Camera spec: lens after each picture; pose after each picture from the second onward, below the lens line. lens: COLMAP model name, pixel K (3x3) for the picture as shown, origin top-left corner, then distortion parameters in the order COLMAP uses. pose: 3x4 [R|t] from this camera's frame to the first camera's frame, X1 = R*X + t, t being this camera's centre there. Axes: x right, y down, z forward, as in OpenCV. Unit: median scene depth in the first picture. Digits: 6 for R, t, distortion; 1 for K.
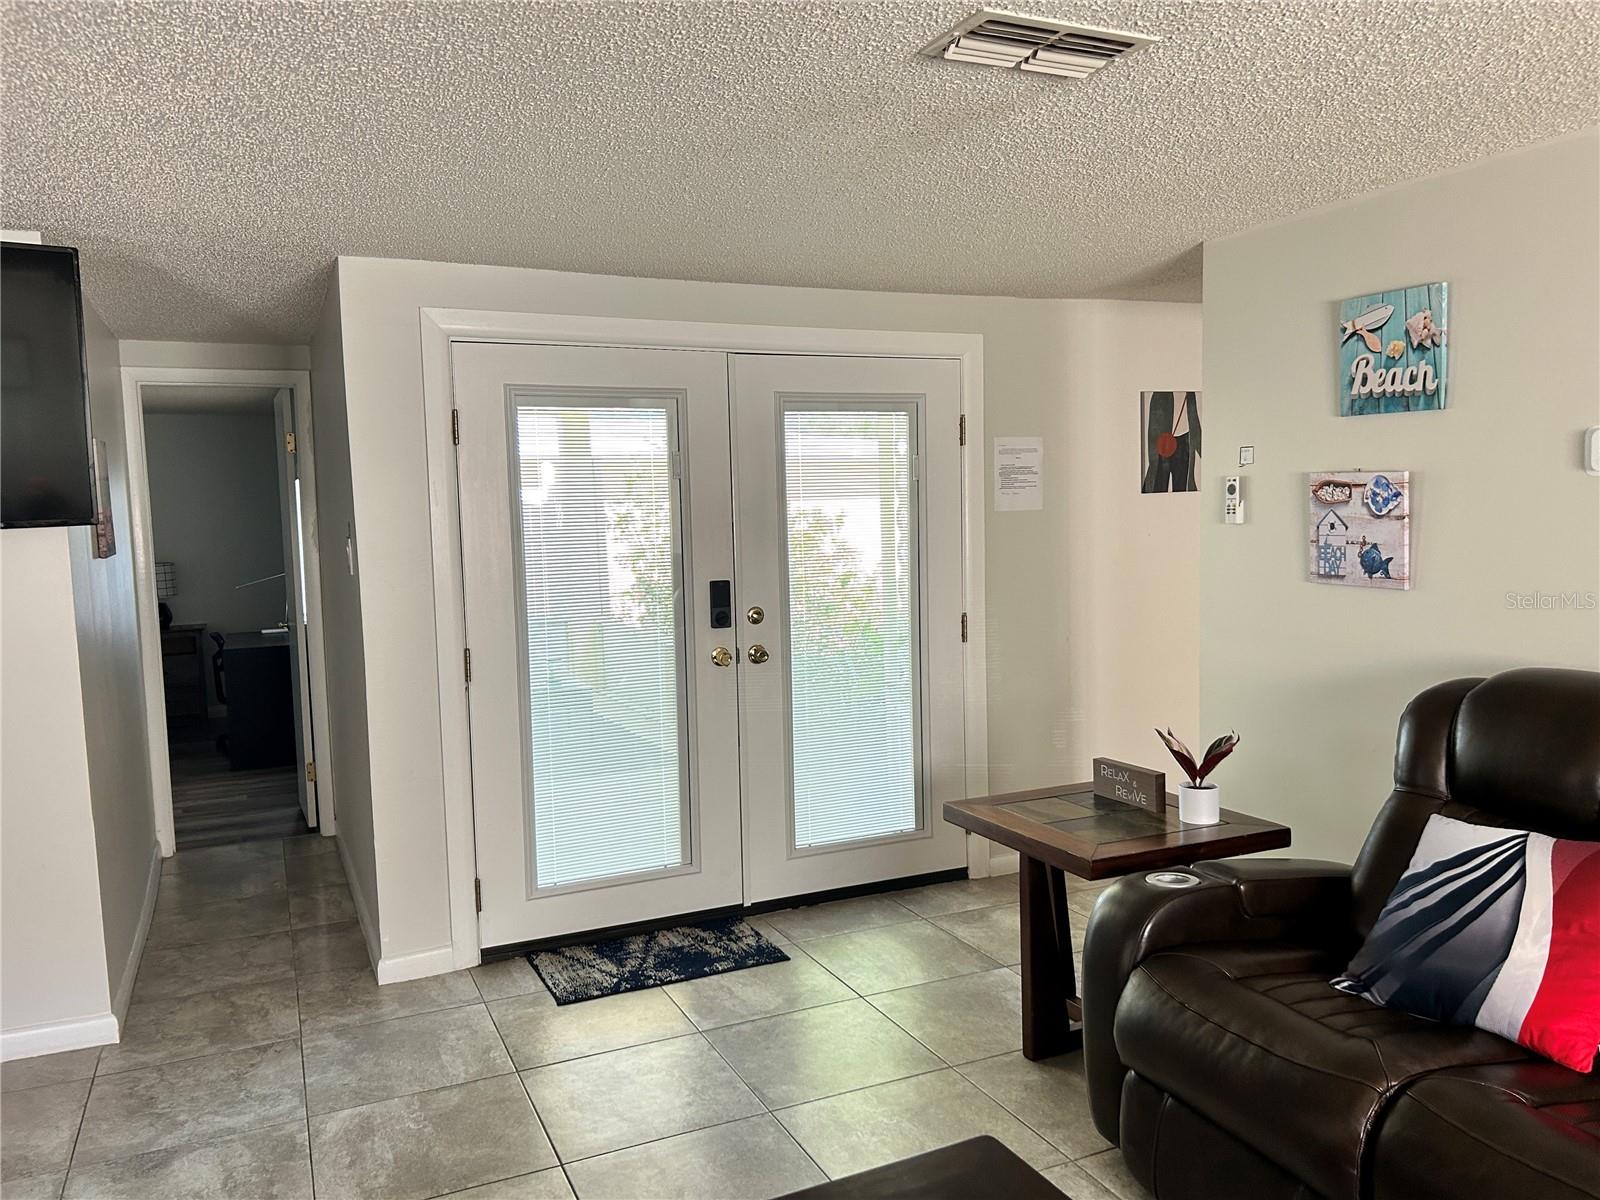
lens RADIAL K [[1211.5, 0, 787.9], [0, 1211.5, 599.7], [0, 0, 1]] dist [0.042195, -0.048259]
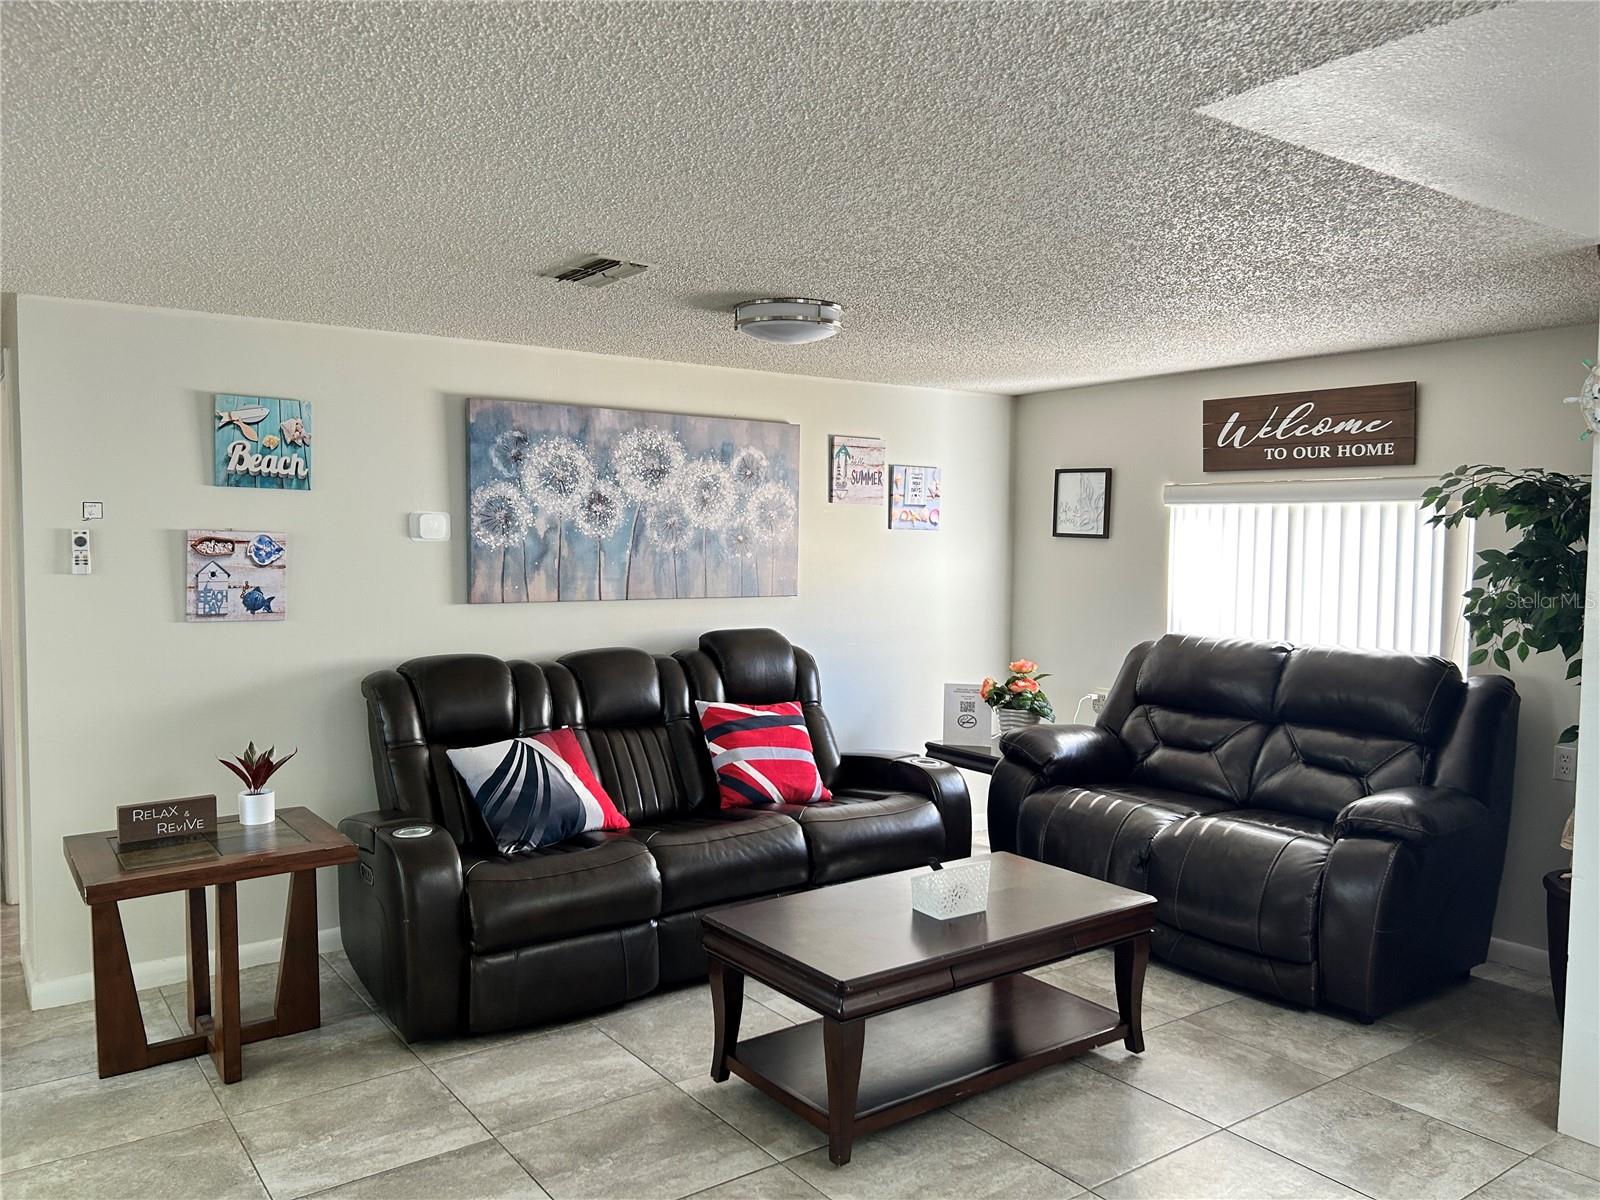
lens RADIAL K [[1211.5, 0, 790.2], [0, 1211.5, 606.7], [0, 0, 1]] dist [0.042195, -0.048259]
pose [[-0.210177, -0.025843, 0.977322, -0.910754], [0.080420, 0.995806, 0.043627, -0.035915], [-0.974350, 0.087765, -0.207218, 0.716909]]
